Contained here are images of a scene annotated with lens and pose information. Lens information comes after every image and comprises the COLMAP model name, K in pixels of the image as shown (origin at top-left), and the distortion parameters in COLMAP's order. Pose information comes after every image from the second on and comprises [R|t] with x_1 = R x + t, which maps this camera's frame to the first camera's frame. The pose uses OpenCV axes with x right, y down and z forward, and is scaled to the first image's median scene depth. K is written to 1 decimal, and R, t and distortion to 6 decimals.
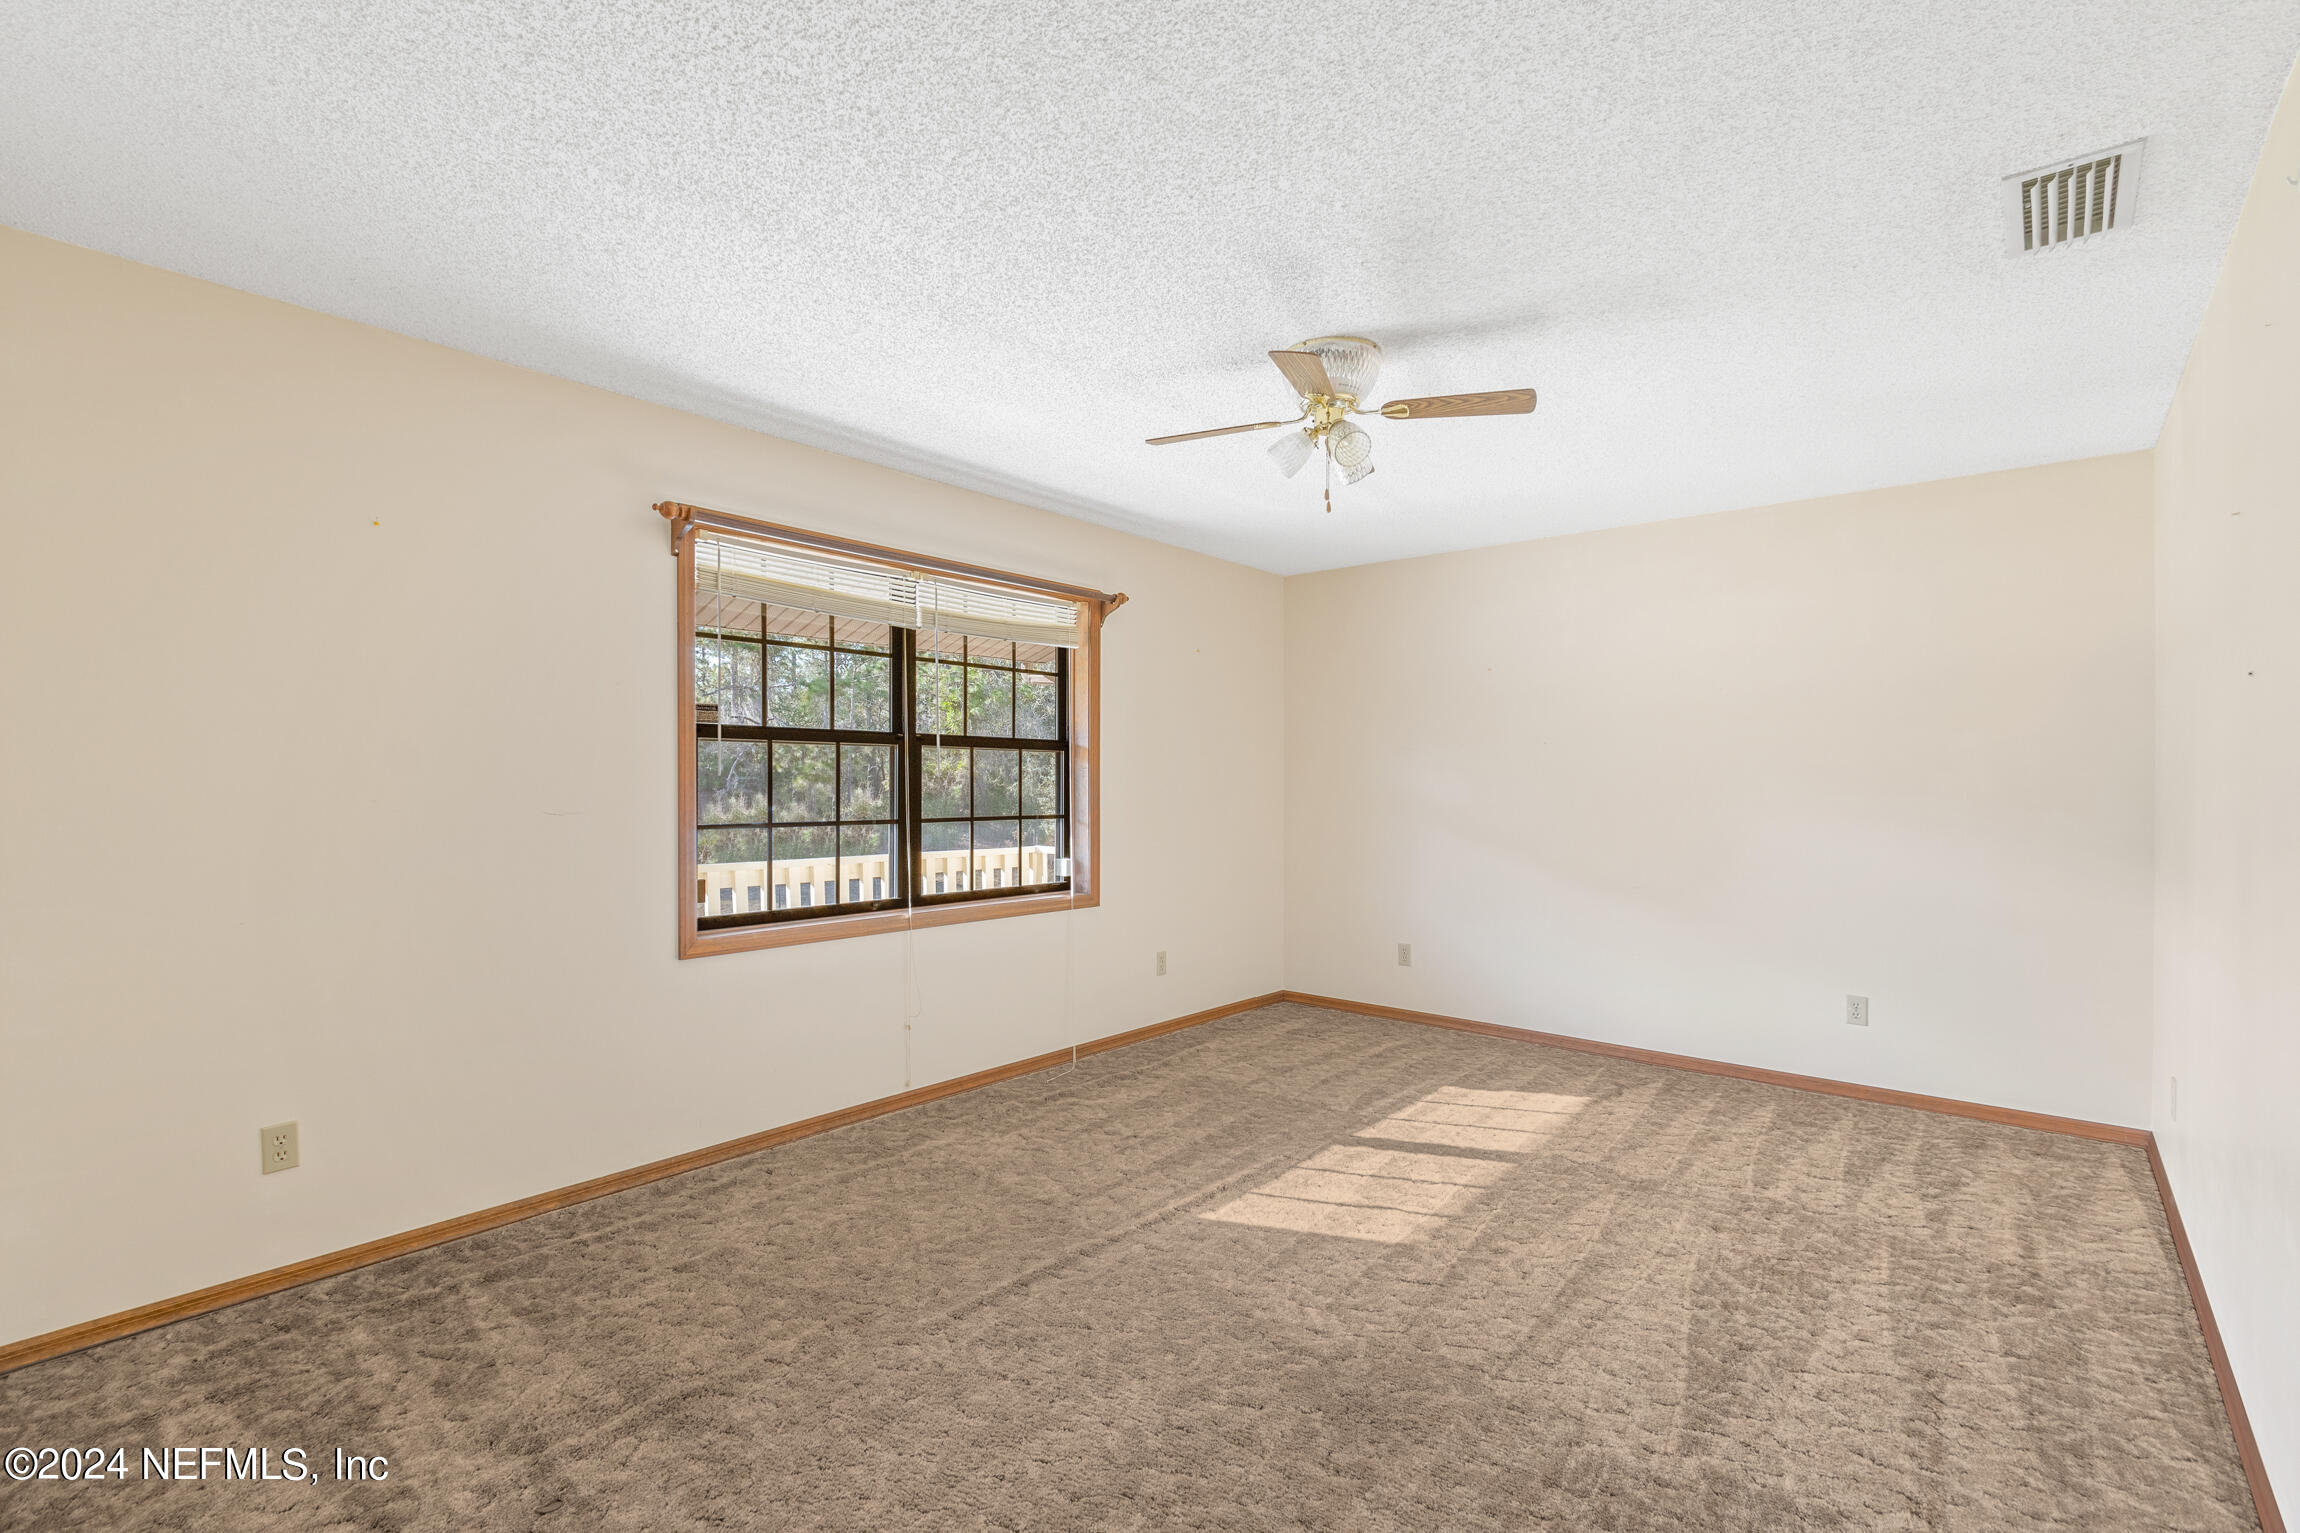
lens RADIAL K [[1066.3, 0, 1100.9], [0, 1066.3, 775.4], [0, 0, 1]] dist [0.003354, -0.002274]
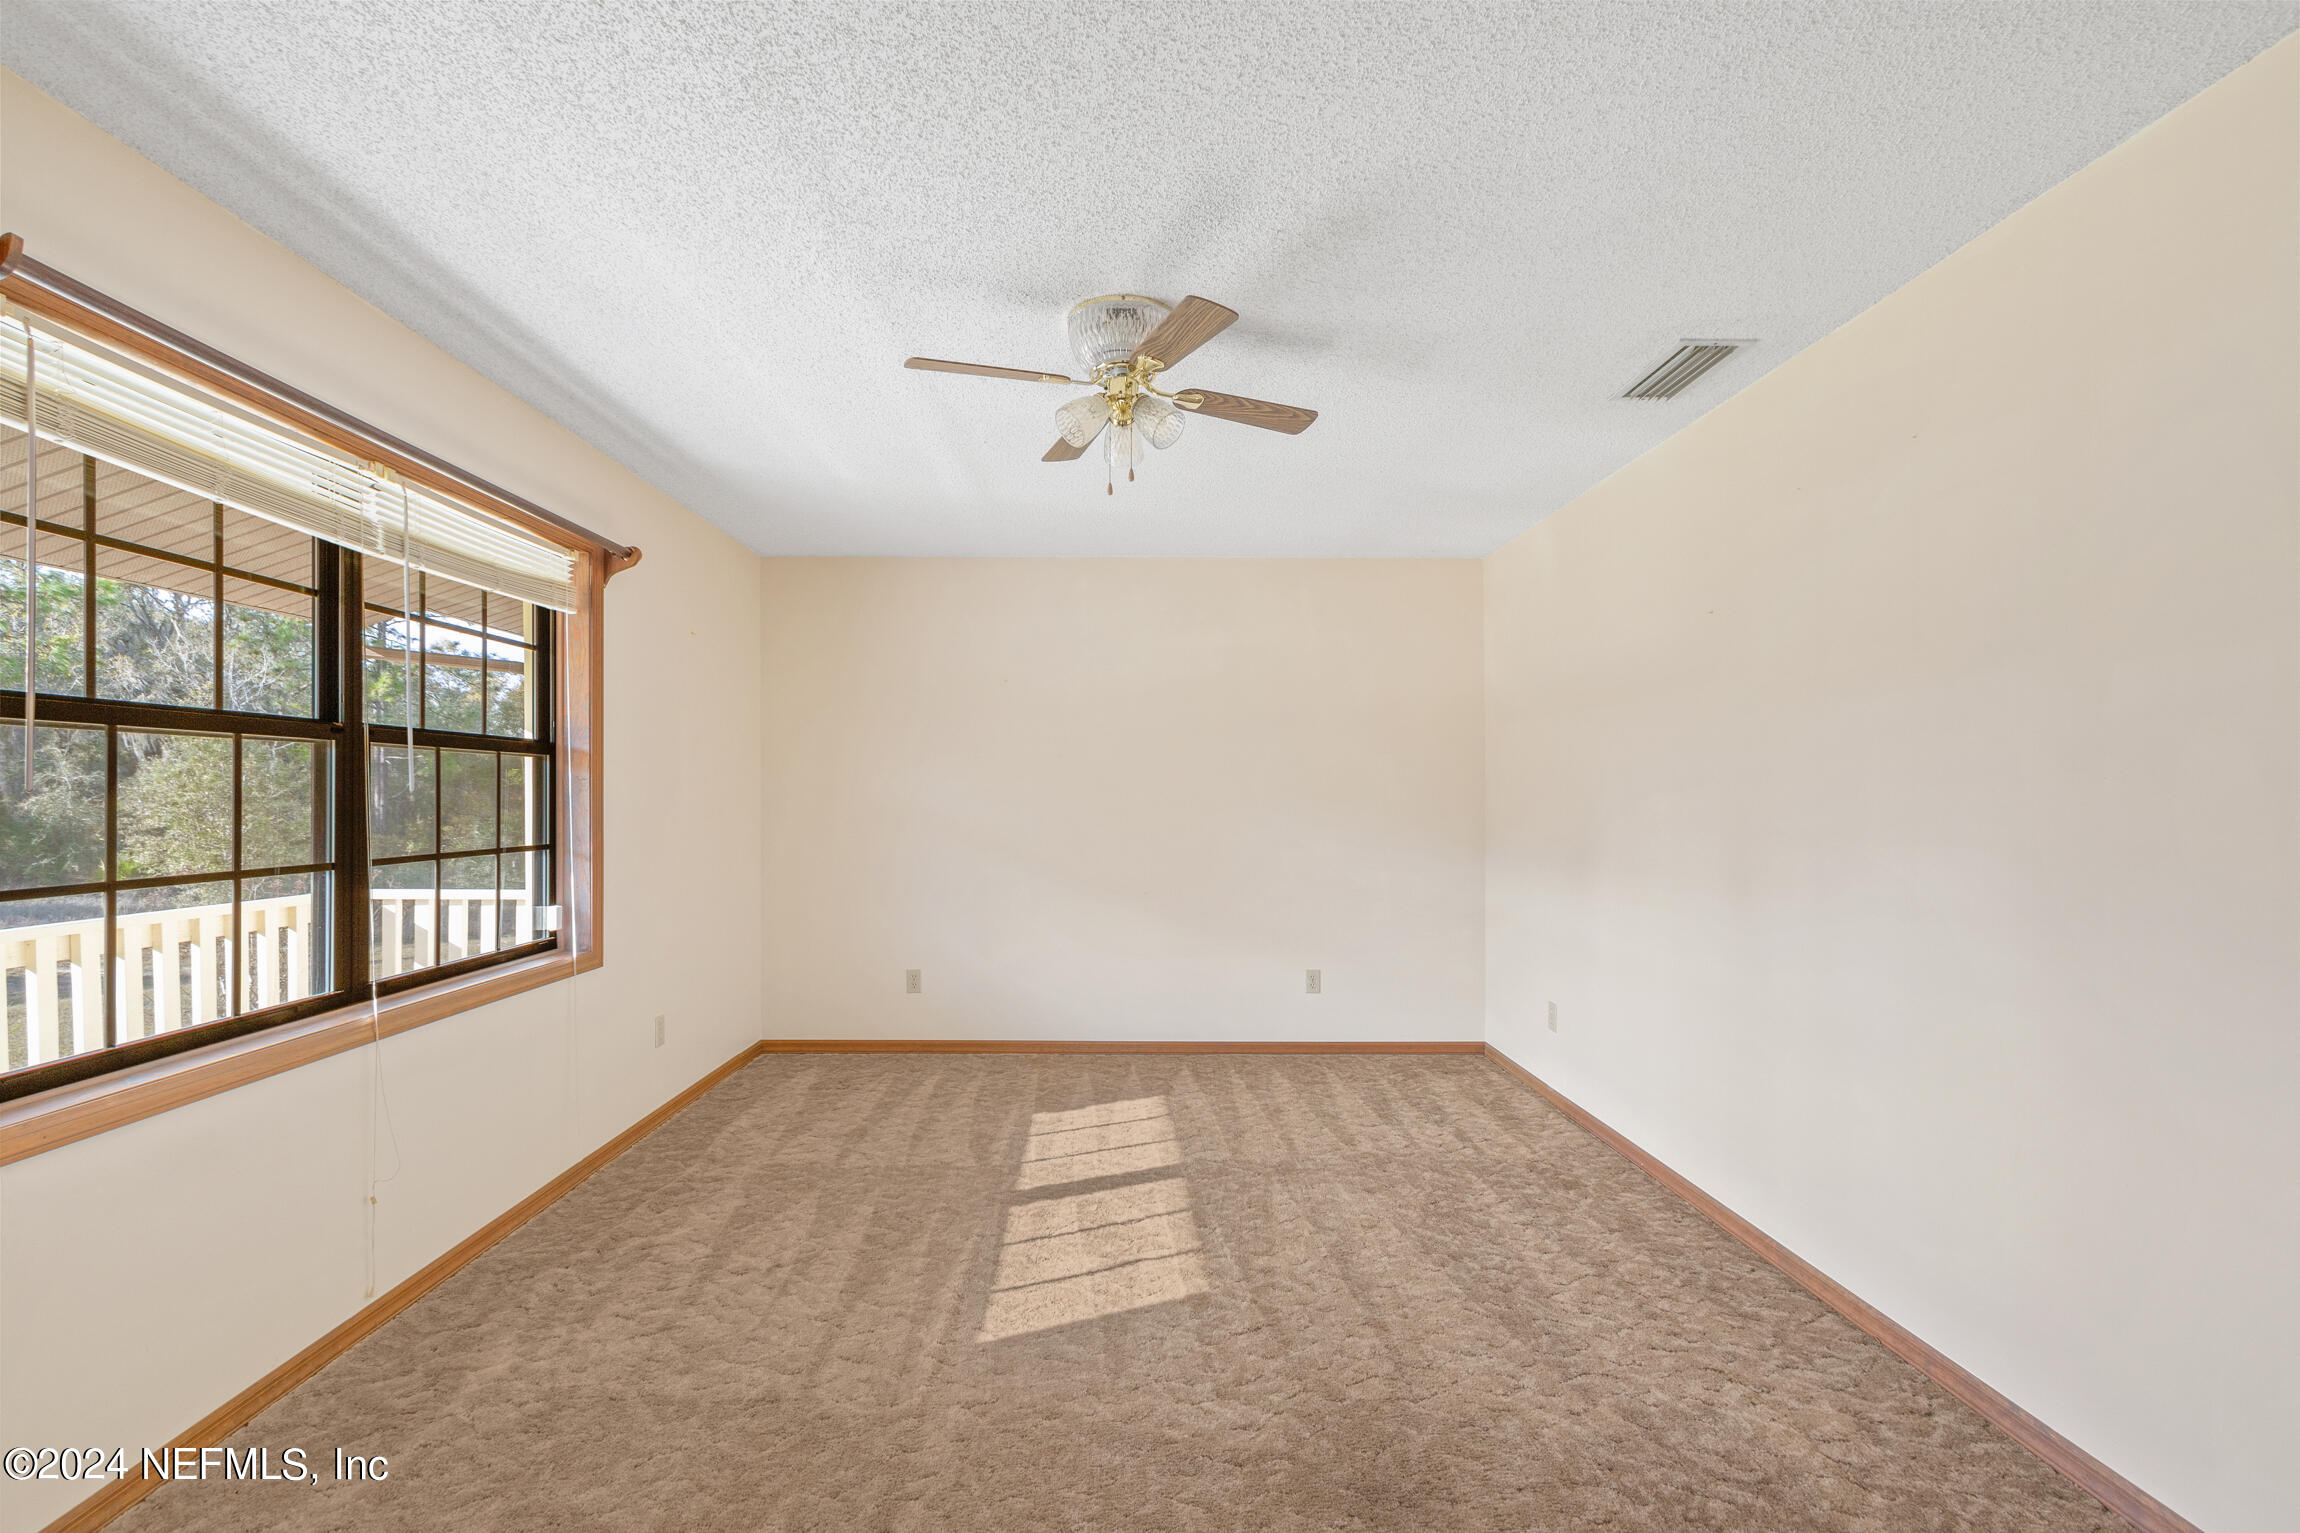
lens RADIAL K [[1066.3, 0, 1154.9], [0, 1066.3, 776.8], [0, 0, 1]] dist [0.003354, -0.002274]
pose [[0.735077, 0.006361, 0.677954, -0.279653], [-0.001063, 0.999966, -0.008230, -0.003386], [-0.677983, 0.005329, 0.735058, 0.251460]]
